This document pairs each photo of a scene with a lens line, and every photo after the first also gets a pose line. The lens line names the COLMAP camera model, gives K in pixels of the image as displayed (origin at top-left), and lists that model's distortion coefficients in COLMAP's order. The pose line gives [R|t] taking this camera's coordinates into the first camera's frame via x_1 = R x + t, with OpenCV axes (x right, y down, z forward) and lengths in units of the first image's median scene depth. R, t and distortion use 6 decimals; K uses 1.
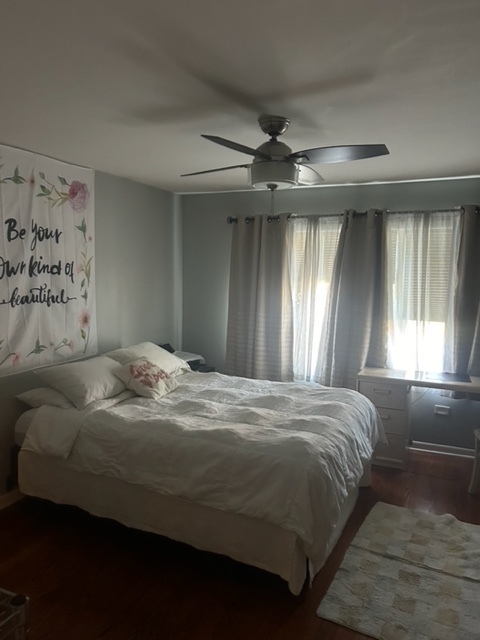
lens RADIAL K [[482.4, 0, 239.8], [0, 482.4, 319.5], [0, 0, 1]] dist [0.000393, -0.000212]
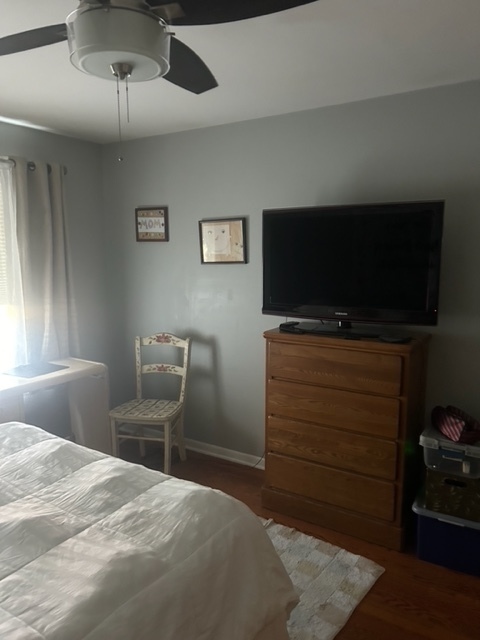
lens RADIAL K [[482.4, 0, 240.2], [0, 482.4, 321.2], [0, 0, 1]] dist [0.000393, -0.000212]
pose [[0.140798, -0.161508, 0.976776, -0.348194], [0.099237, 0.983938, 0.148388, -0.056551], [-0.985052, 0.076040, 0.154564, 0.600304]]
